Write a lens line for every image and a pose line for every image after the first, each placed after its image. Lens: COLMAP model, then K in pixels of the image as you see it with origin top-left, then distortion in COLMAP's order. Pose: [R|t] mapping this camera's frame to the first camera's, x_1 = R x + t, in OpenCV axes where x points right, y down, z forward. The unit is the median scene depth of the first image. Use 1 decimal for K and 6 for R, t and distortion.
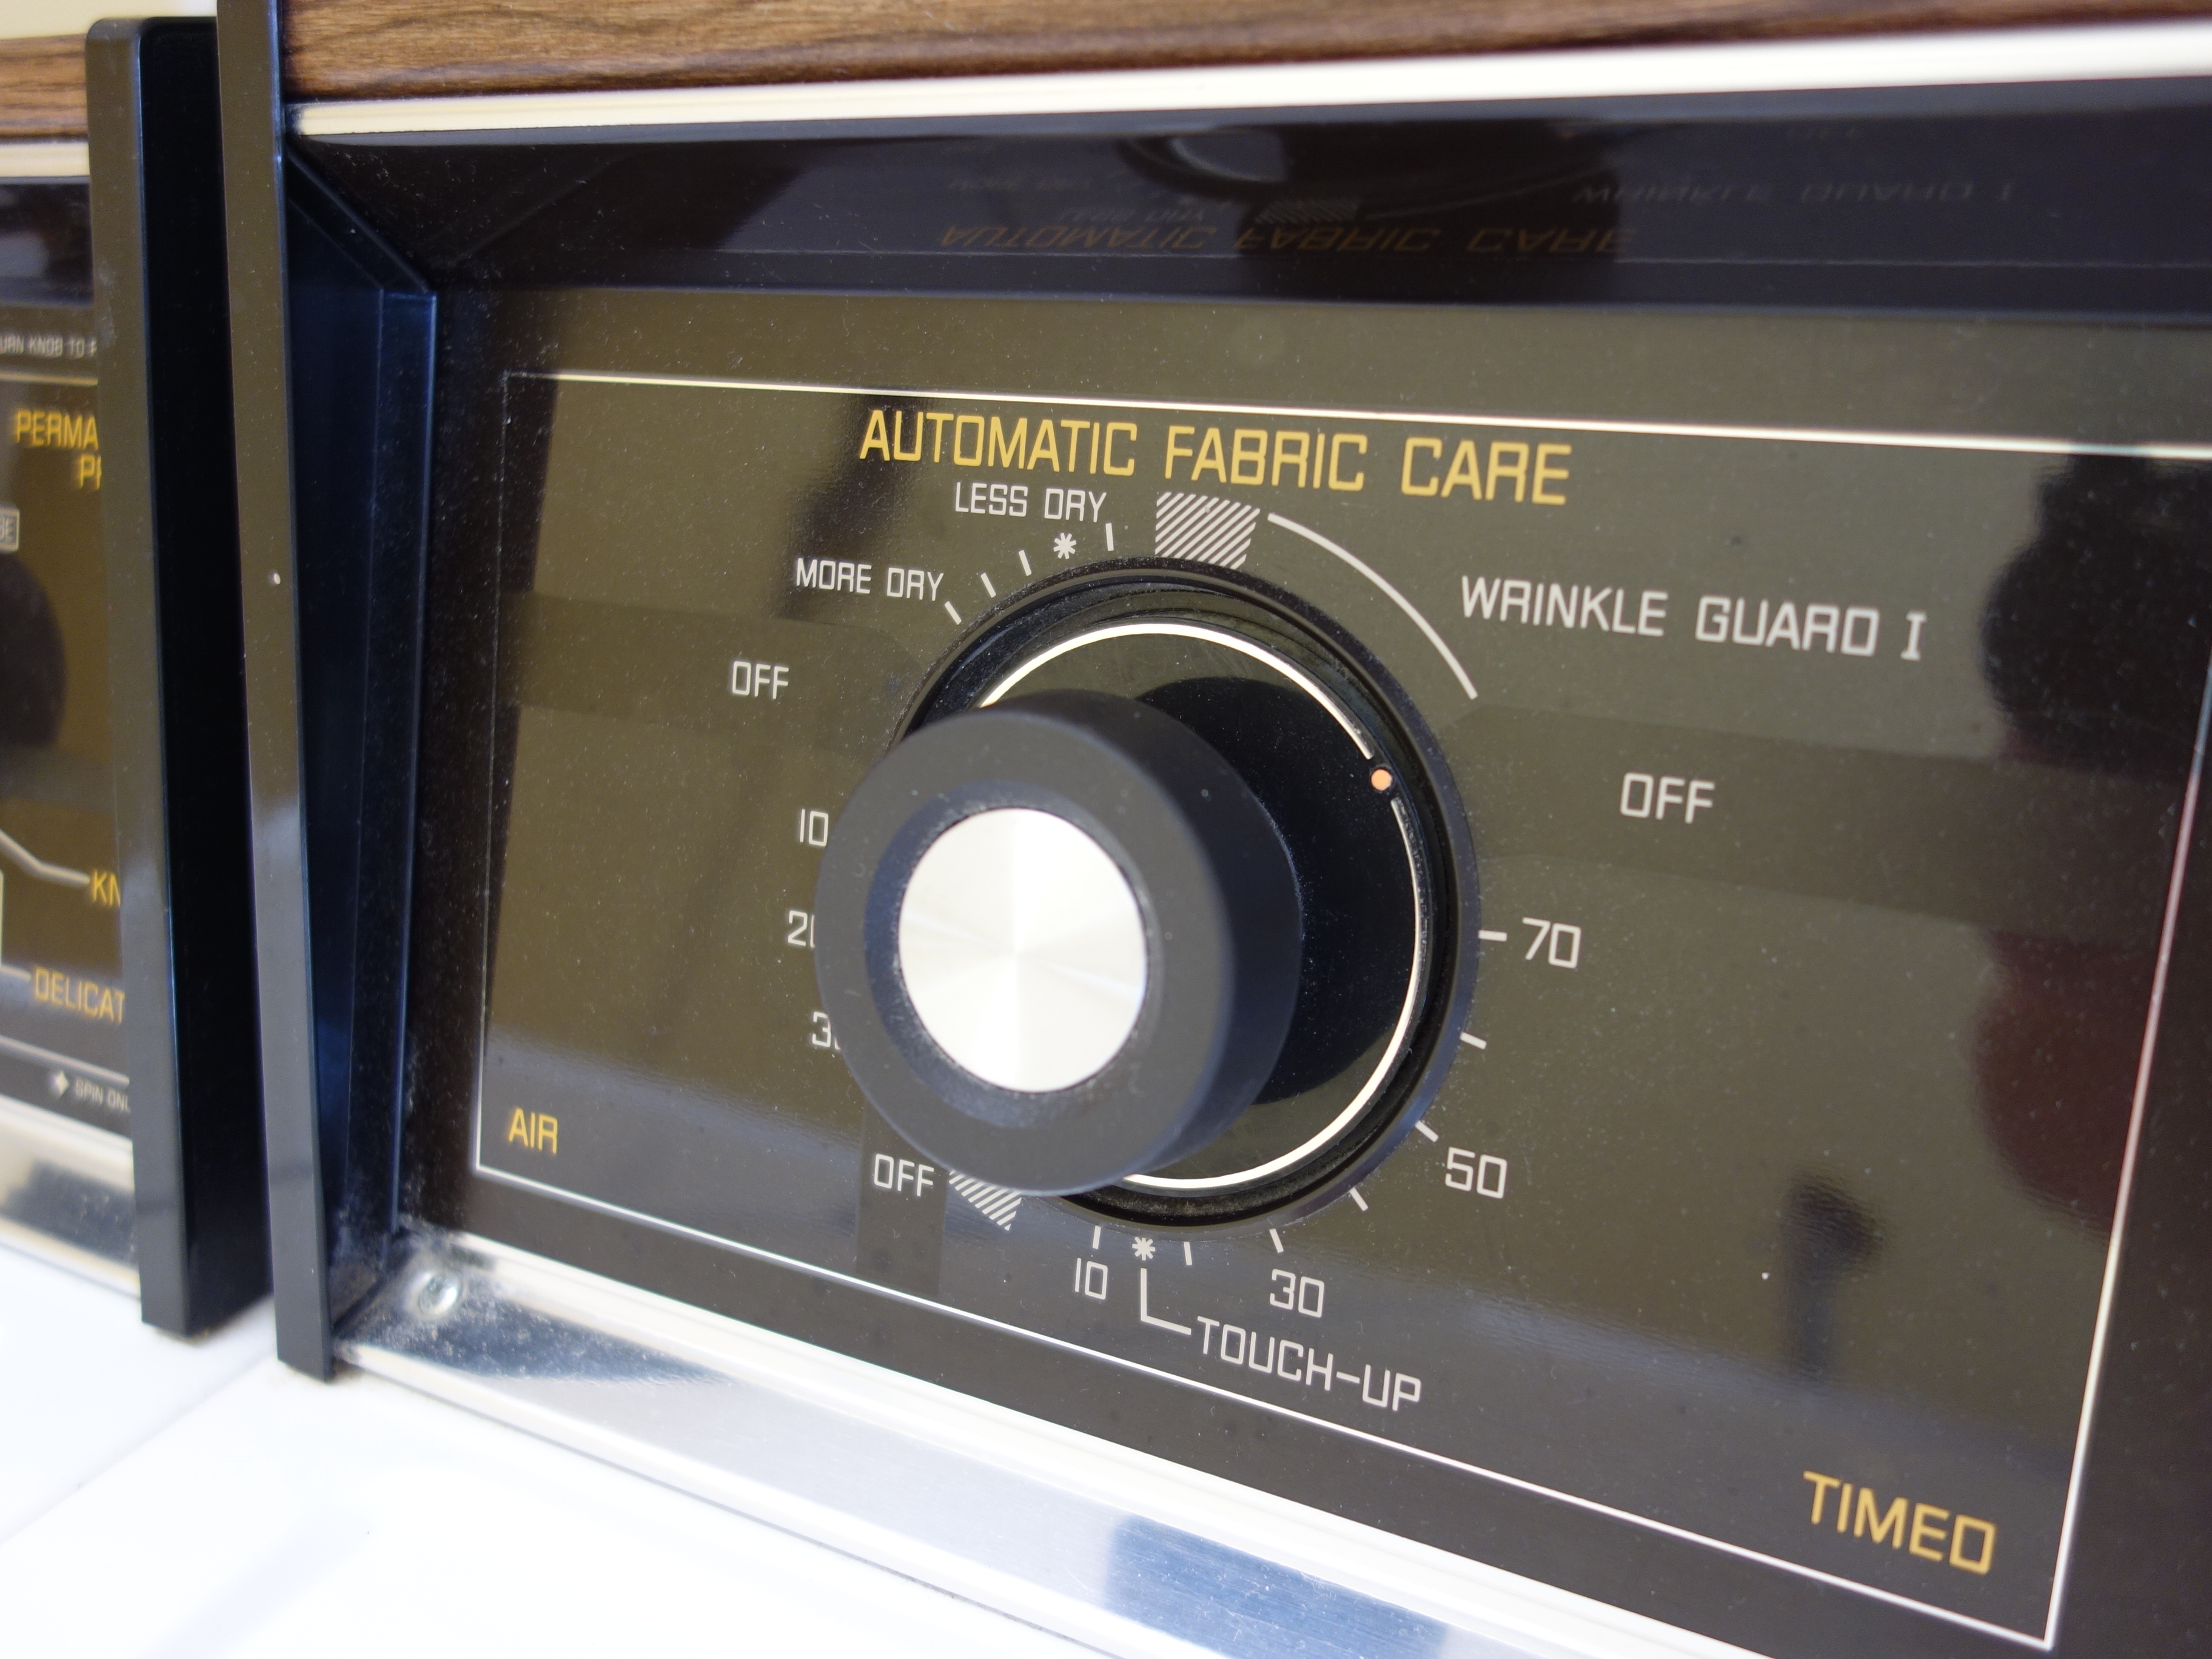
lens RADIAL K [[1891.6, 0, 1105.5], [0, 1891.6, 830.8], [0, 0, 1]] dist [0.001395, -0.013477]
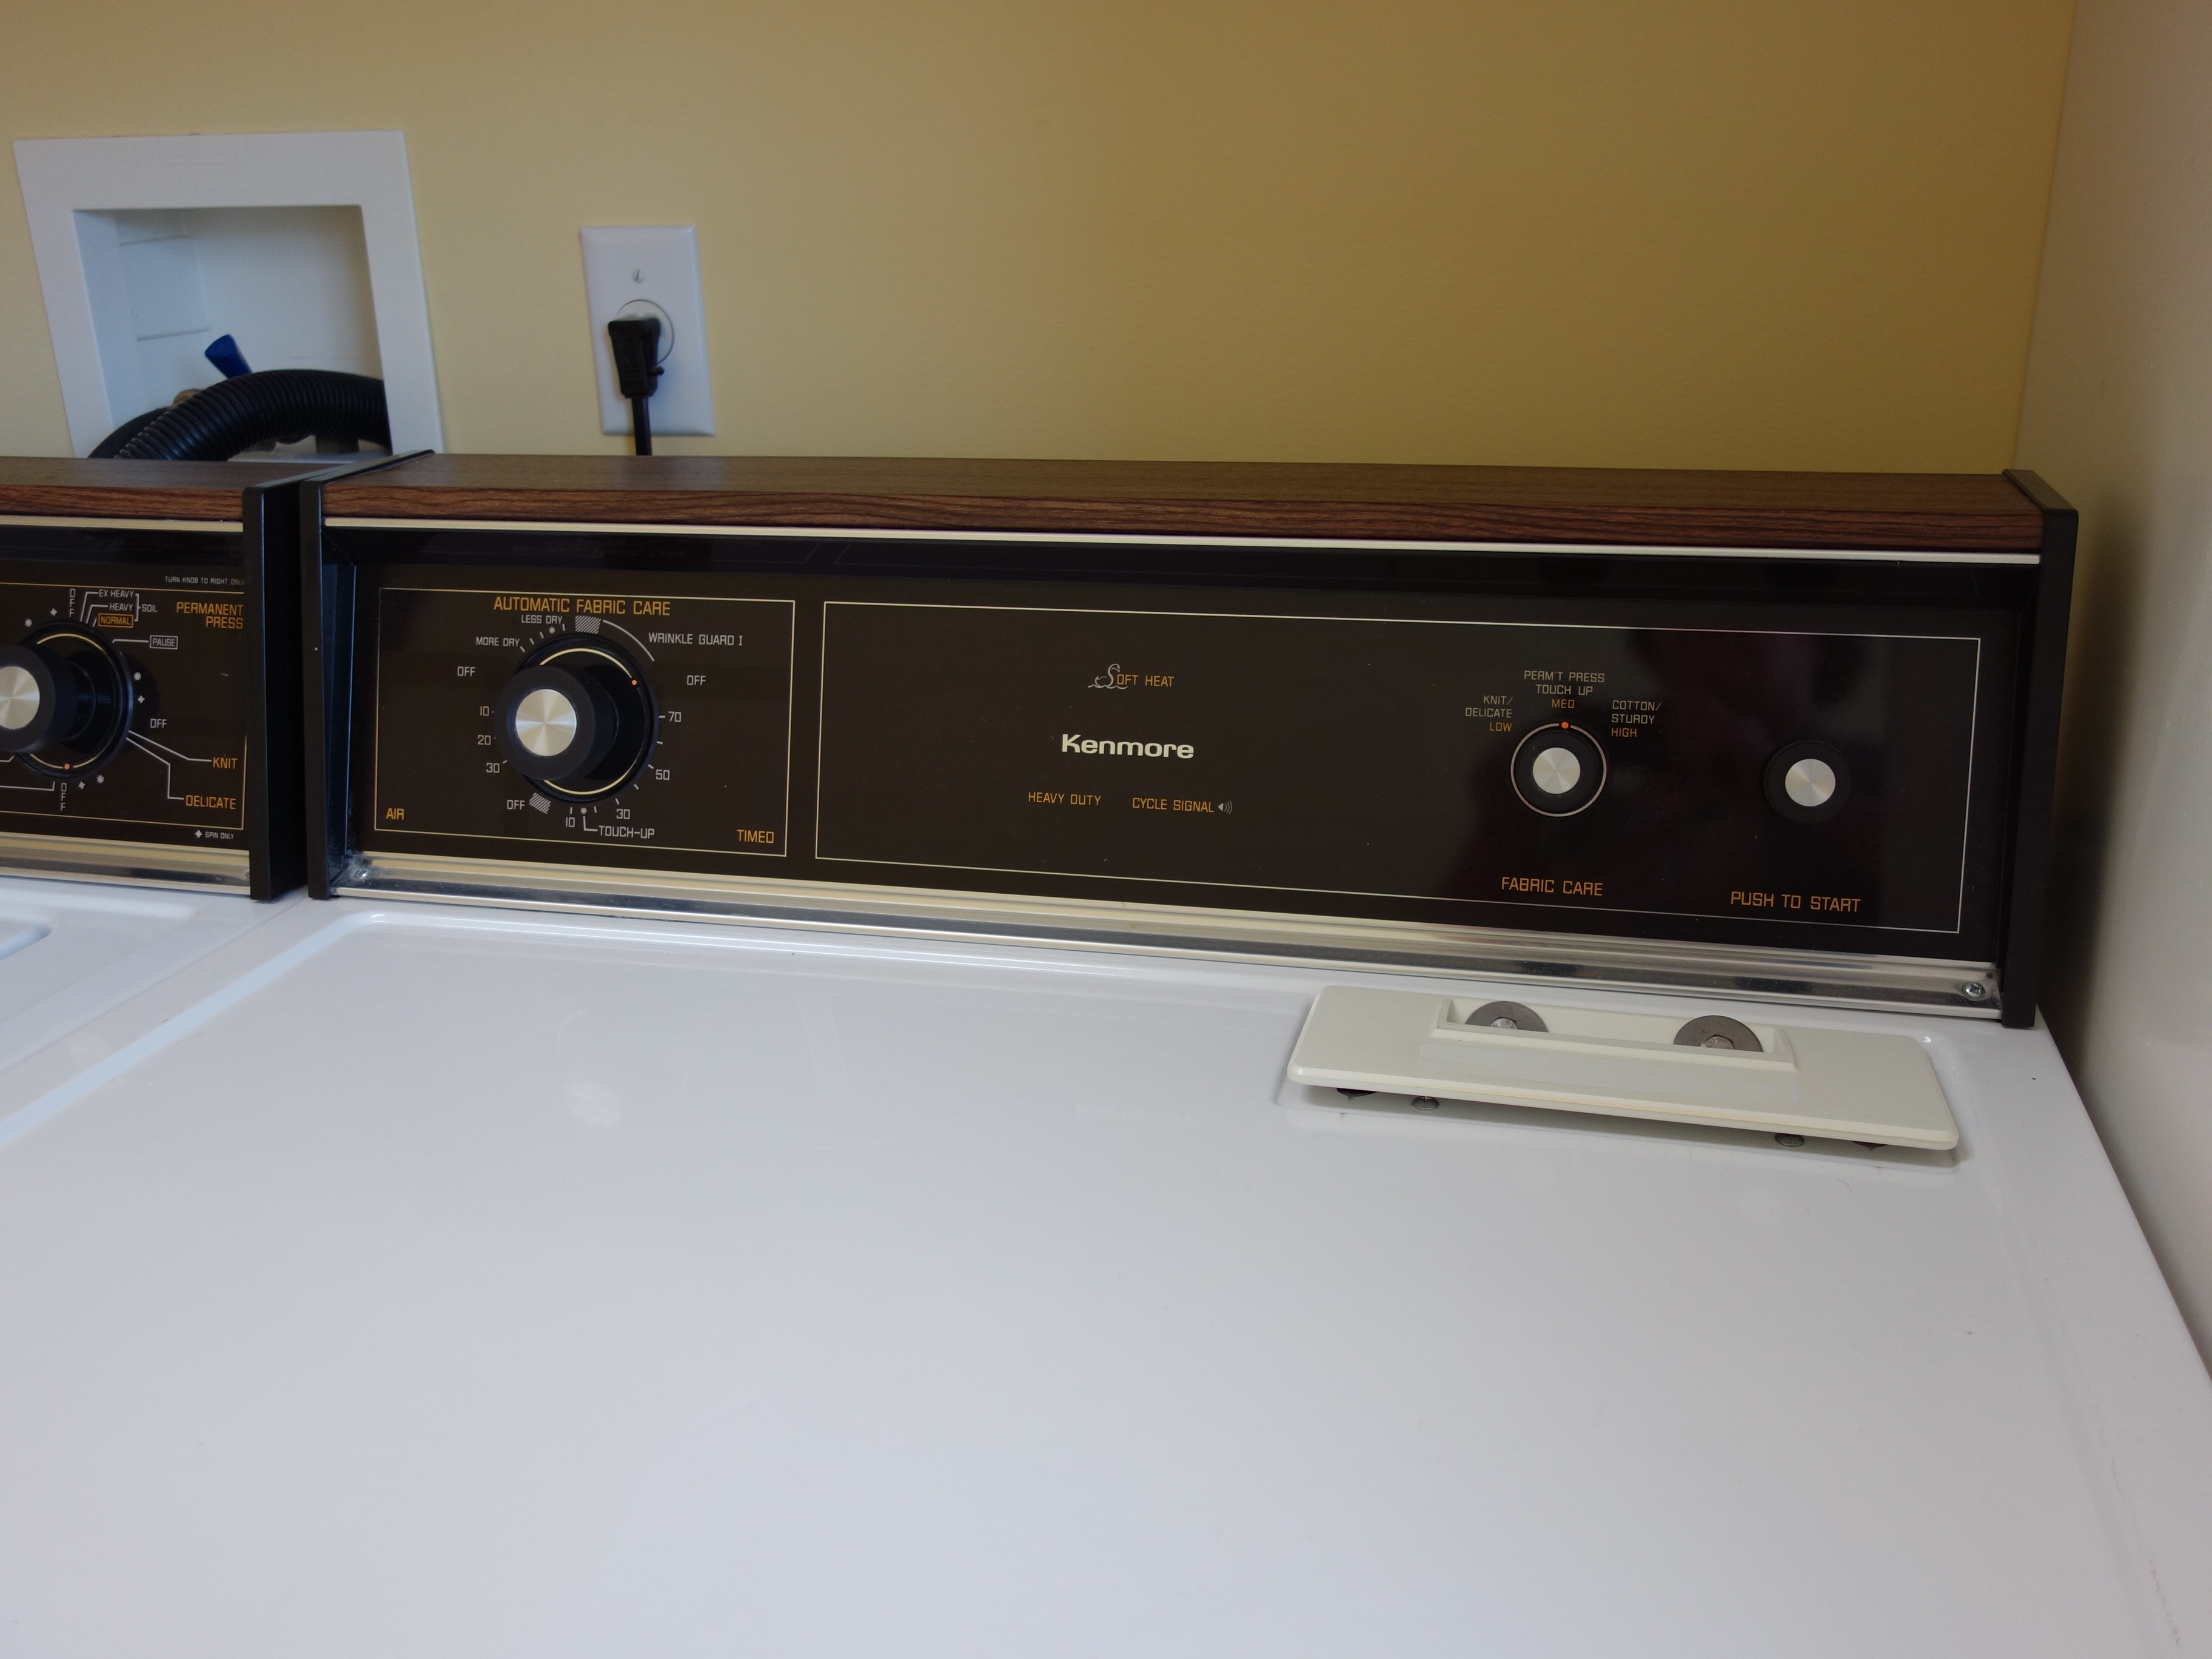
lens RADIAL K [[1891.6, 0, 1107.5], [0, 1891.6, 829.0], [0, 0, 1]] dist [0.001395, -0.013477]
pose [[0.967130, -0.056611, 0.247899, 0.097191], [0.074791, 0.995109, -0.064539, 0.602169], [-0.243033, 0.080959, 0.966634, -3.053527]]
